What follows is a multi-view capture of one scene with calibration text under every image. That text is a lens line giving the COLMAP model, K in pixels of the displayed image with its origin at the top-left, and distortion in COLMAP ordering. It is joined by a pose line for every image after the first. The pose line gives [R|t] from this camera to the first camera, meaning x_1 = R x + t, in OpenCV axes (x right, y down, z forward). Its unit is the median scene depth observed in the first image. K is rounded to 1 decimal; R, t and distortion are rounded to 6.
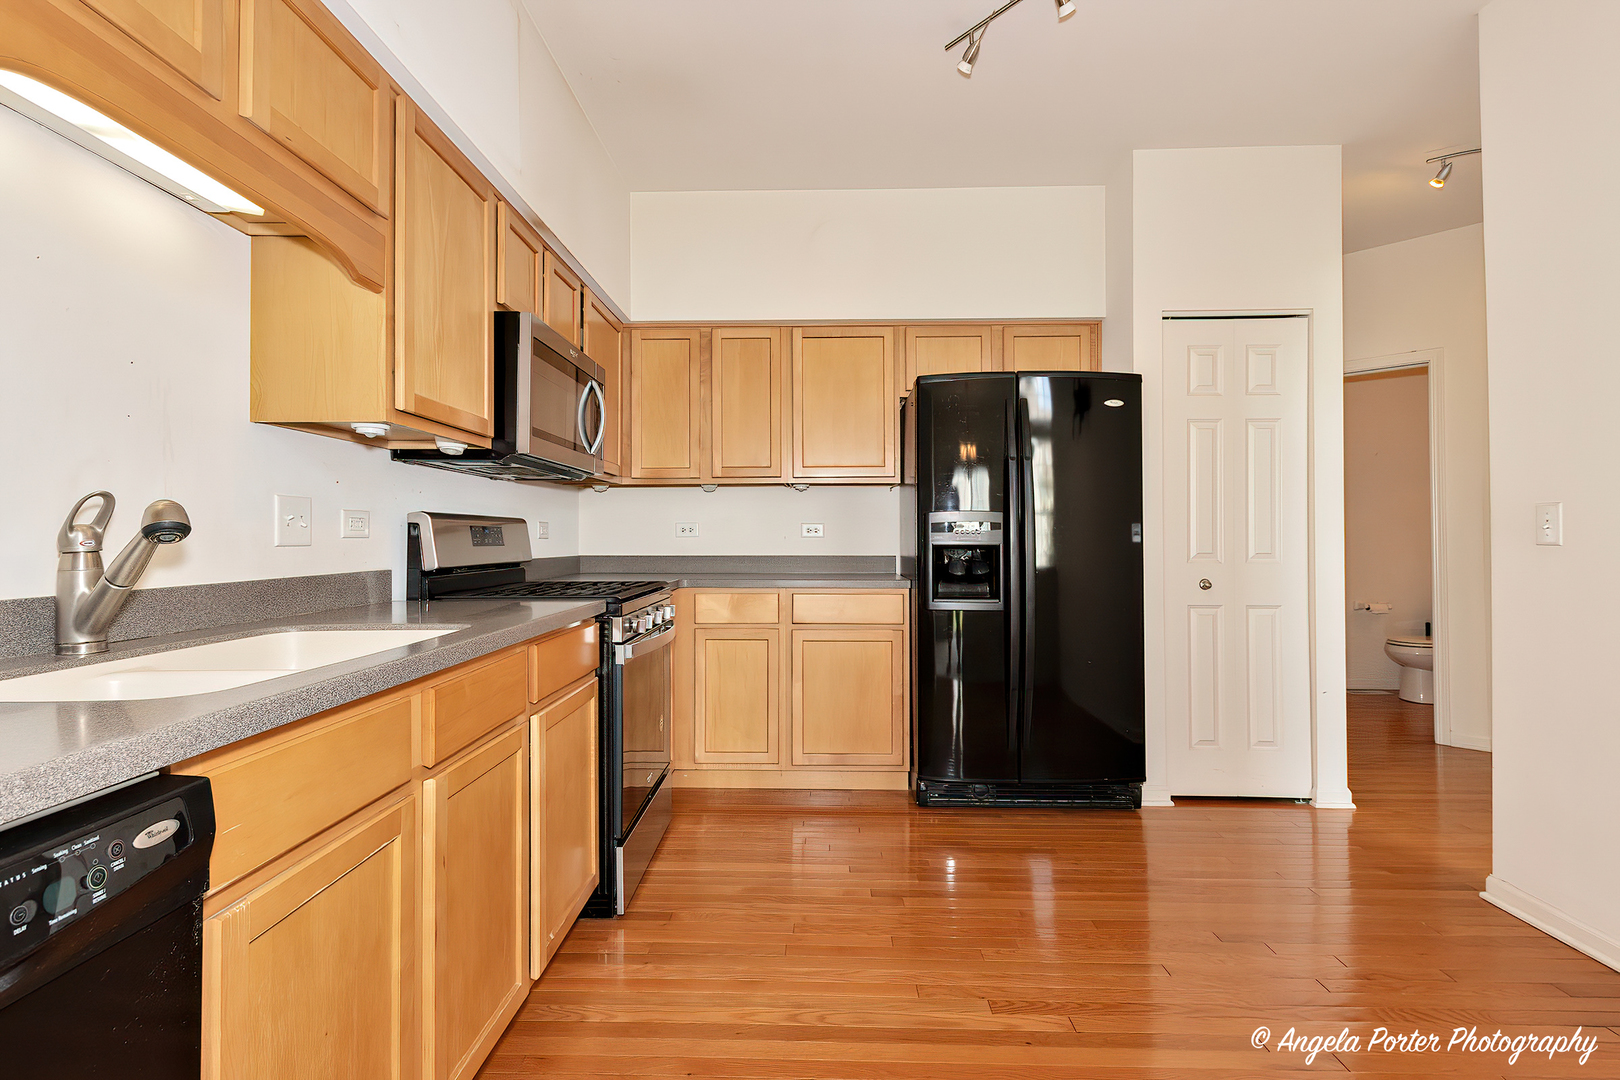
lens RADIAL K [[736.5, 0, 758.0], [0, 736.5, 526.1], [0, 0, 1]] dist [0.002740, 0.000125]
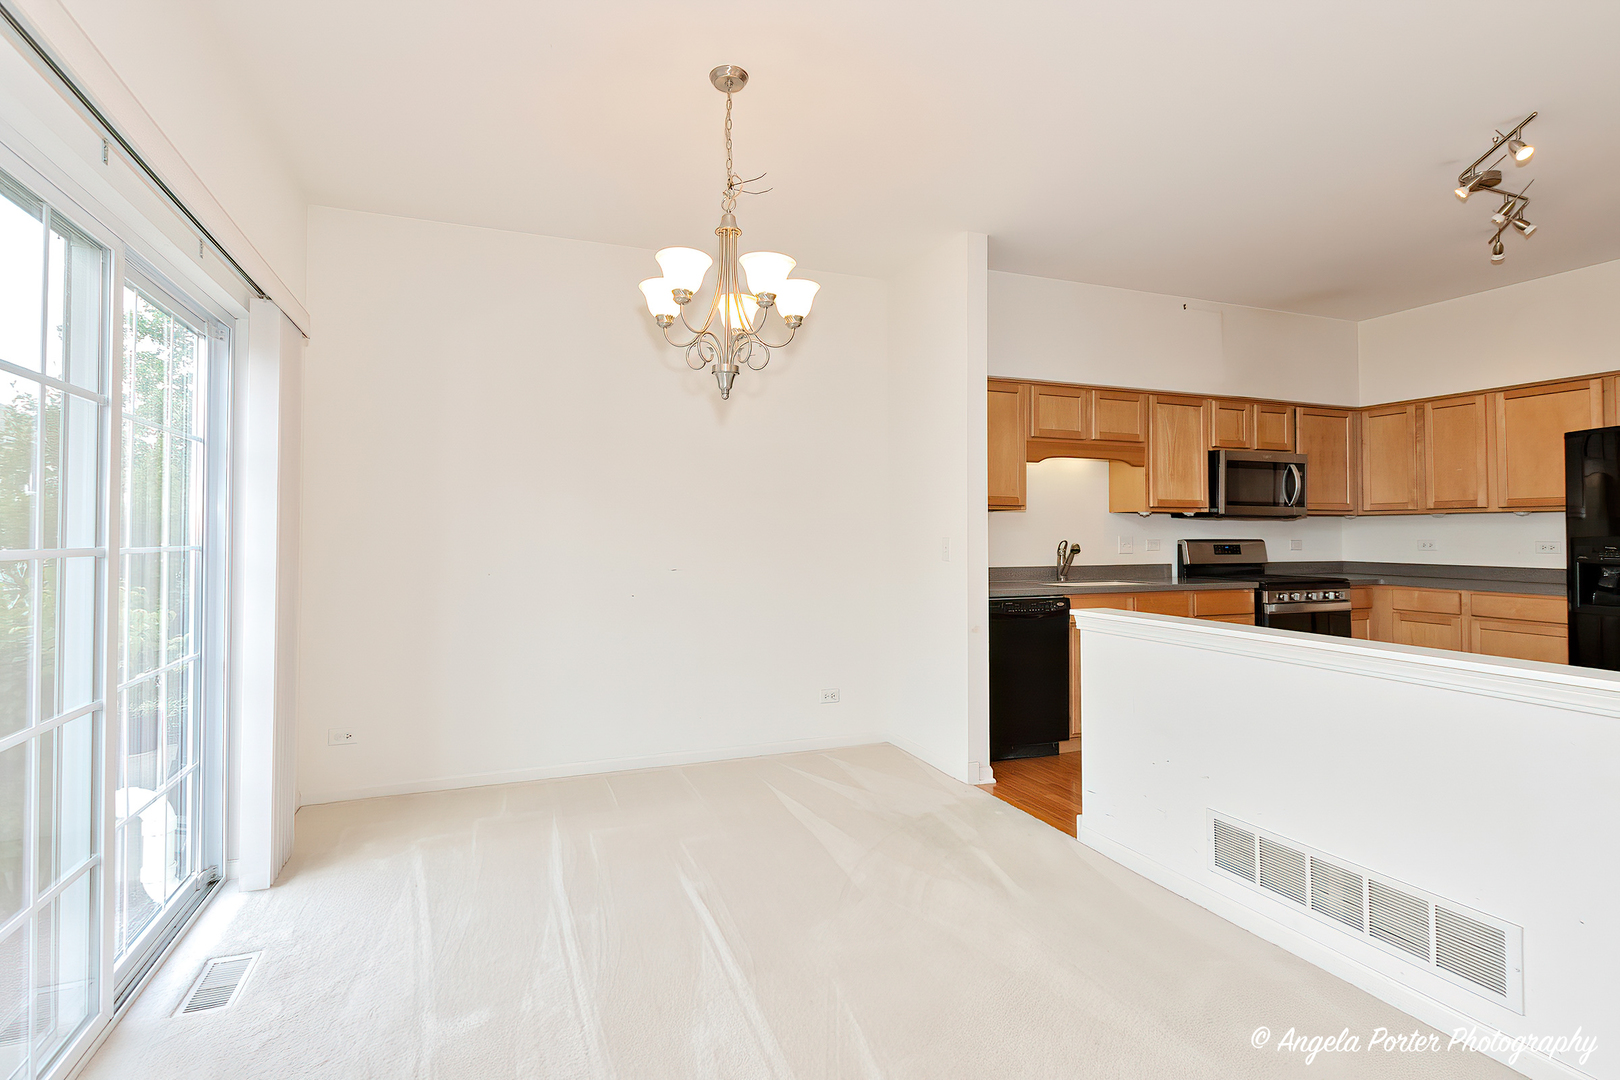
lens RADIAL K [[761.3, 0, 774.6], [0, 761.3, 514.1], [0, 0, 1]] dist [0.002330, -0.000335]
pose [[0.381203, -0.018910, -0.924298, 1.161967], [0.013989, 0.999794, -0.014685, -0.074894], [0.924385, -0.007332, 0.381390, -1.010570]]
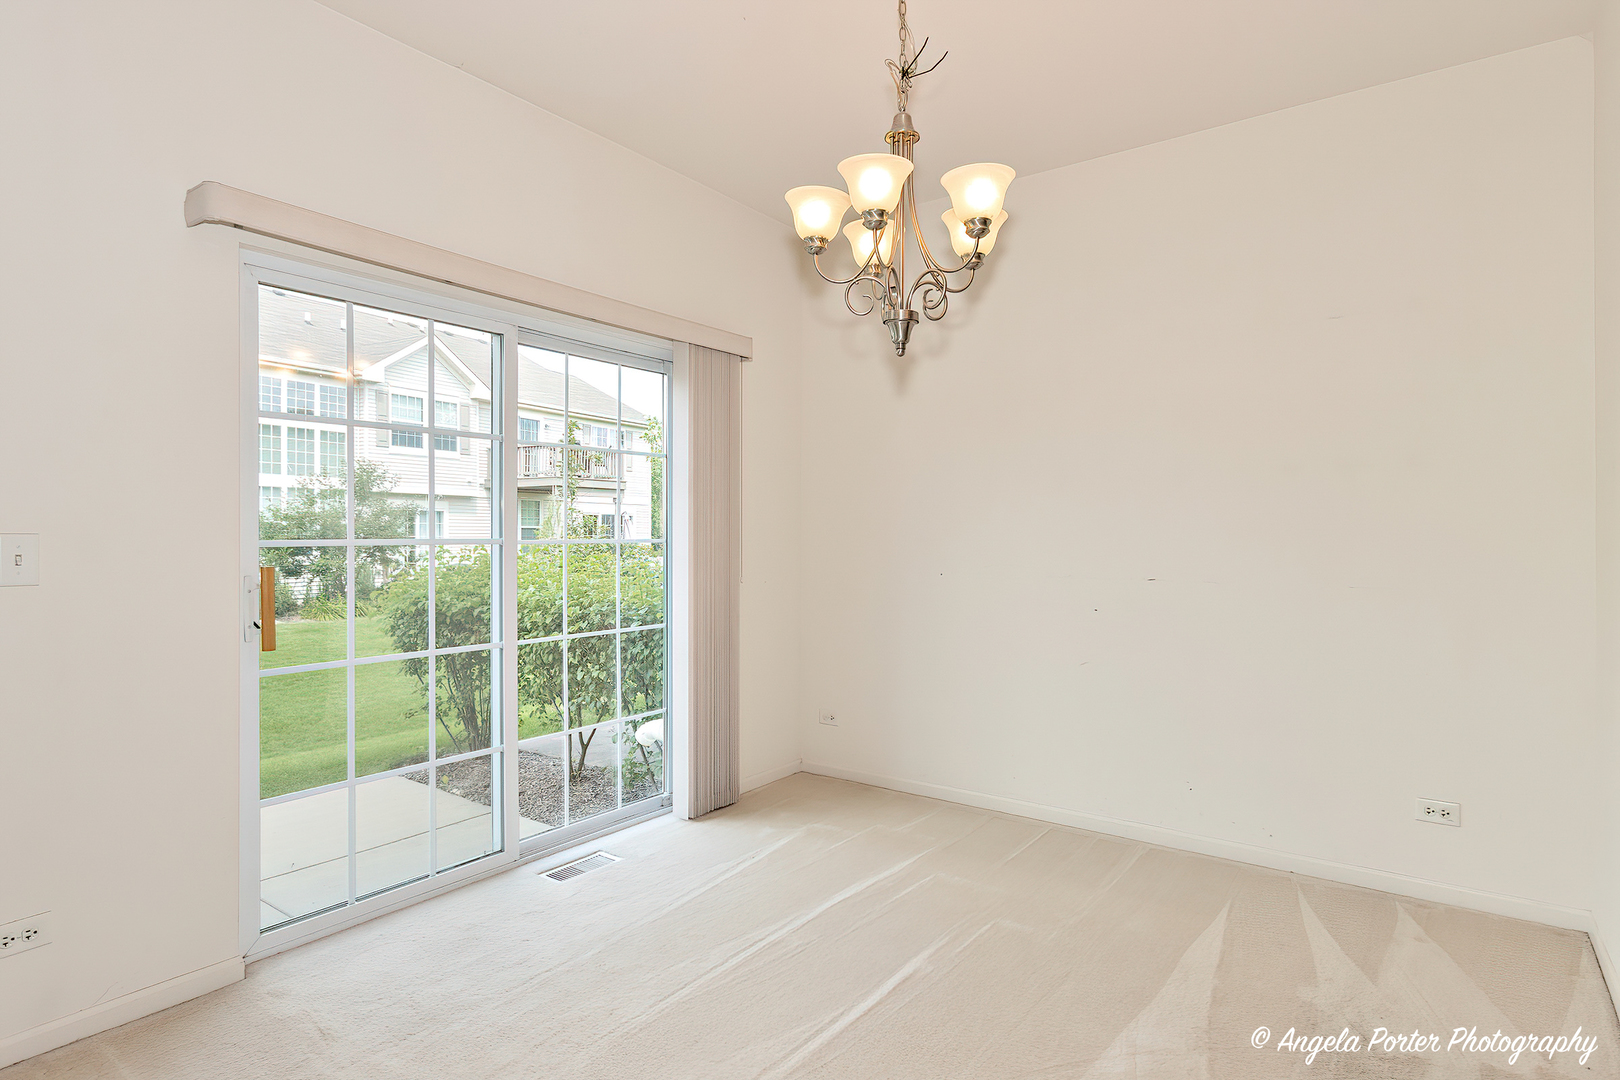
lens RADIAL K [[863.7, 0, 836.2], [0, 863.7, 546.2], [0, 0, 1]] dist [0.001922, 0.000119]
pose [[-0.549187, 0.013945, -0.835583, 0.978291], [0.010378, 0.999897, 0.009867, -0.056131], [0.835635, -0.003253, -0.549275, -0.217473]]
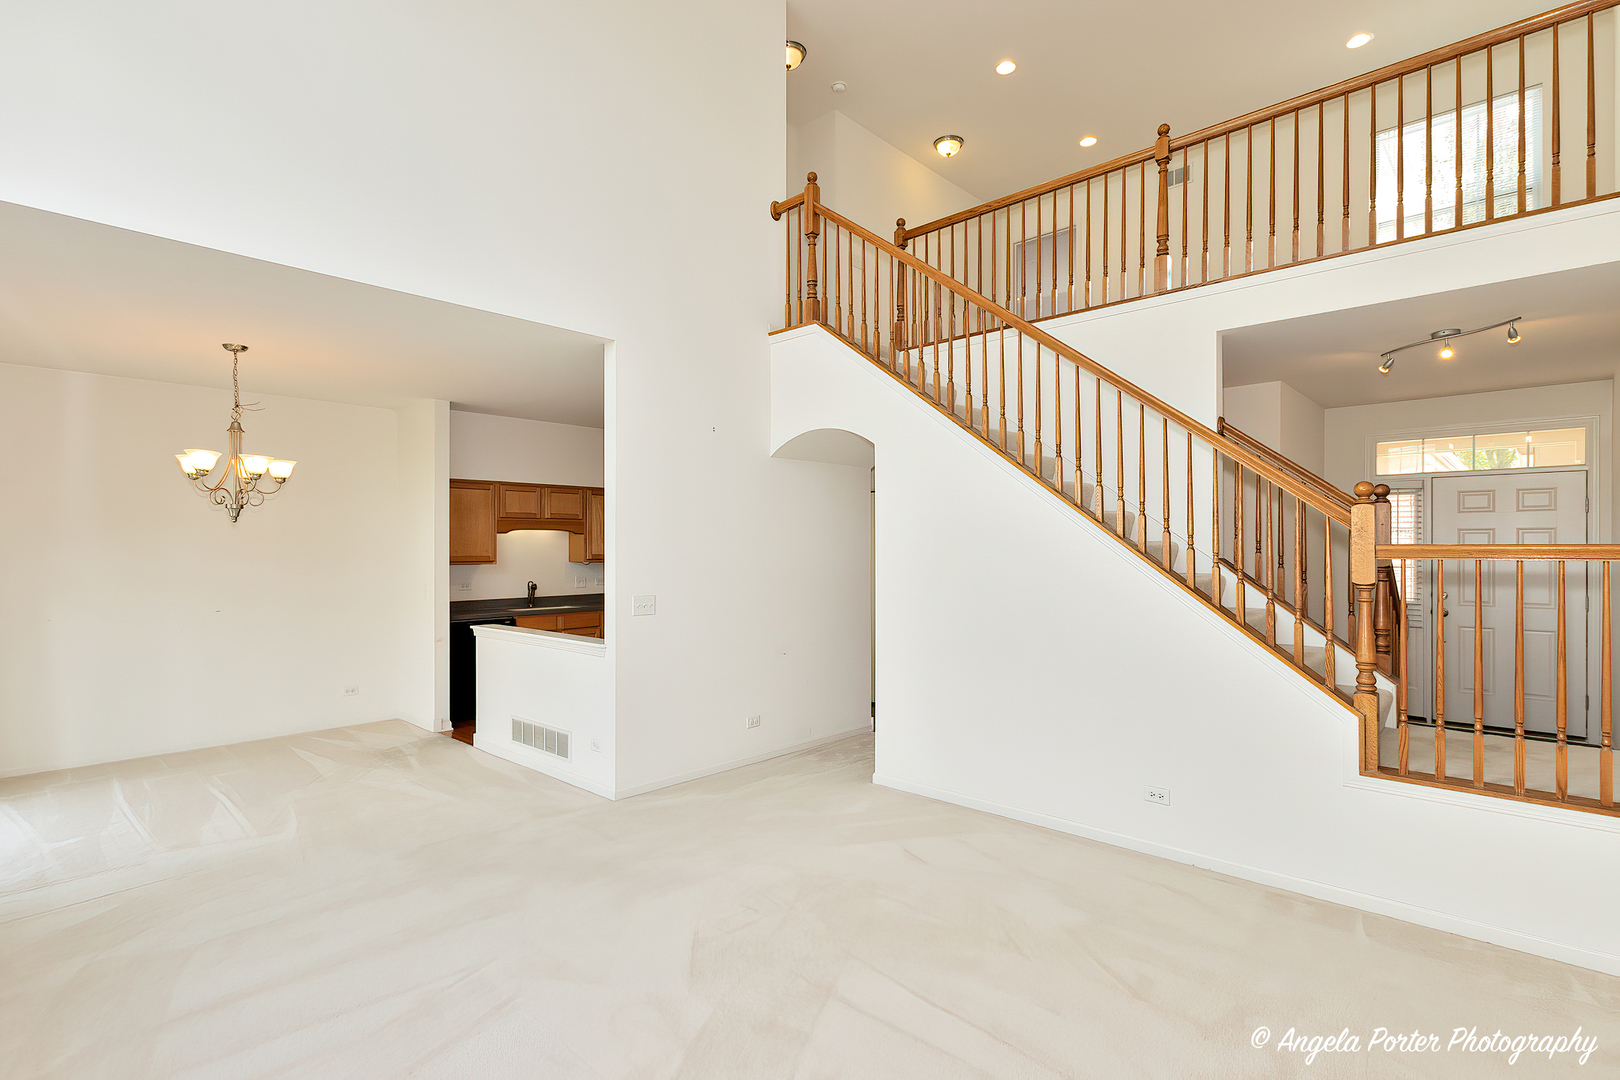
lens RADIAL K [[778.0, 0, 809.2], [0, 778.0, 548.5], [0, 0, 1]] dist [0.002094, -0.000127]
pose [[0.757249, -0.000695, -0.653126, 2.596700], [0.012916, 0.999820, 0.013911, -0.191739], [0.652999, -0.018970, 0.757121, -1.223588]]
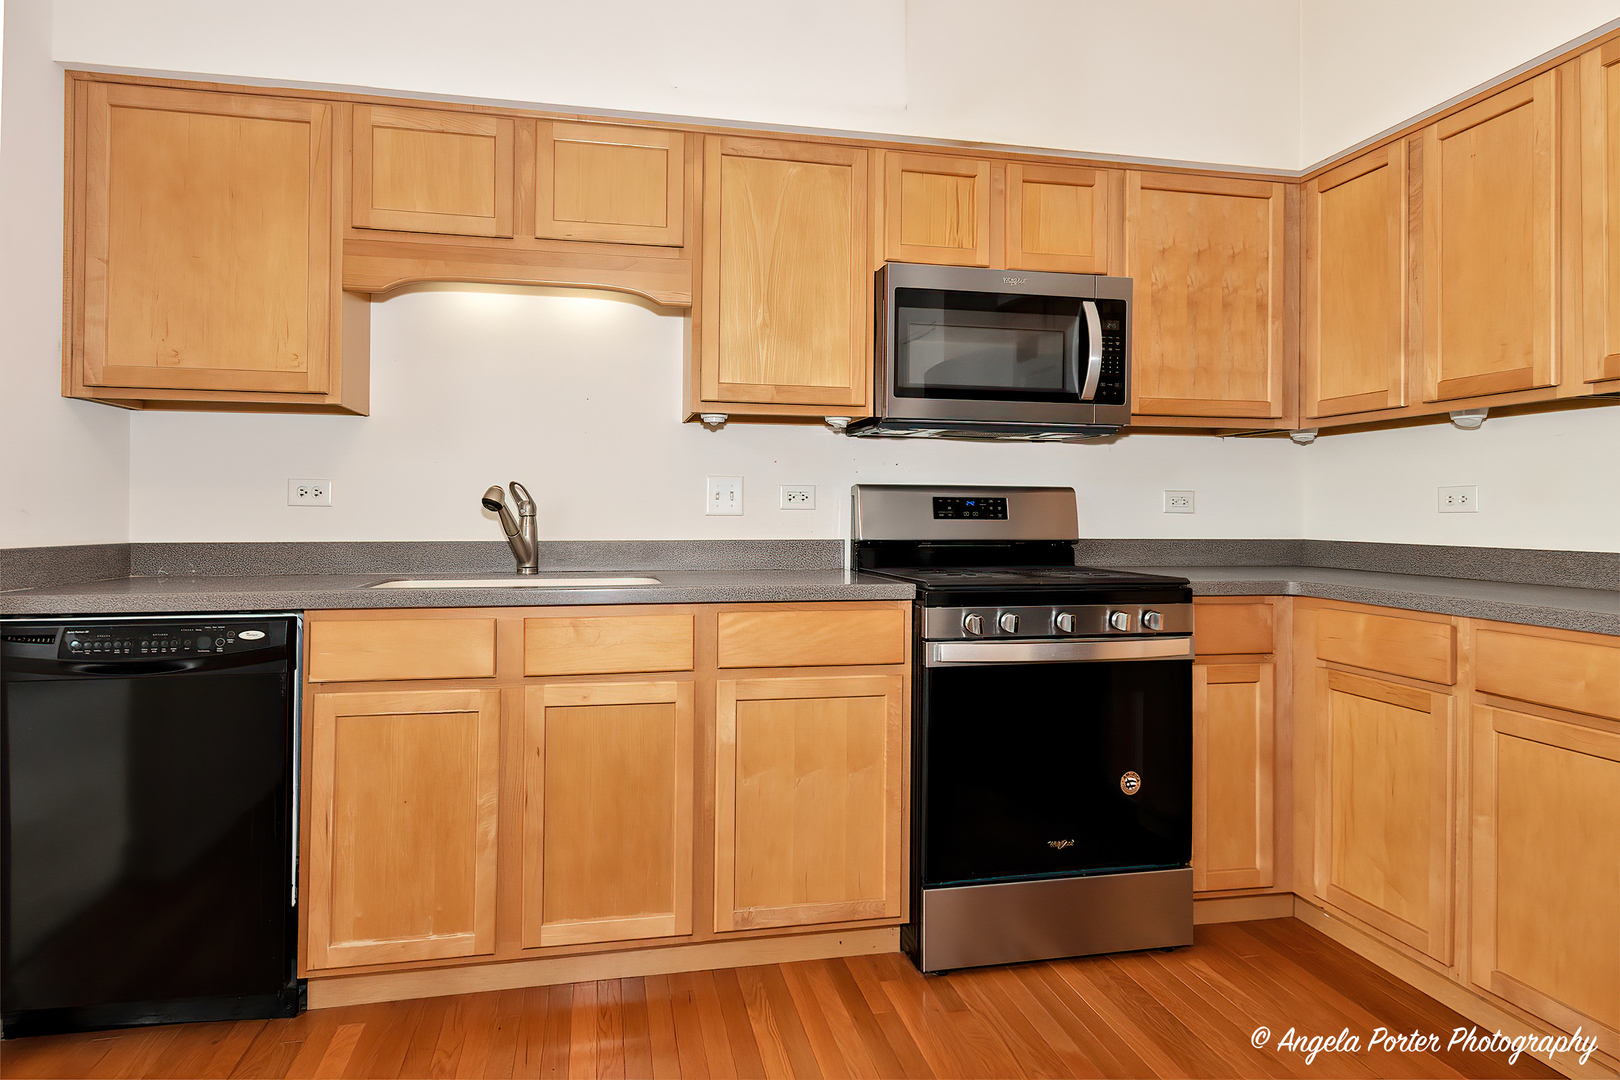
lens RADIAL K [[897.1, 0, 811.3], [0, 897.1, 500.7], [0, 0, 1]] dist [0.006410, 0.000630]
pose [[0.258087, -0.006335, -0.966101, 0.669184], [0.009351, 0.999948, -0.004059, 0.007358], [0.966076, -0.007986, 0.258133, 0.560471]]
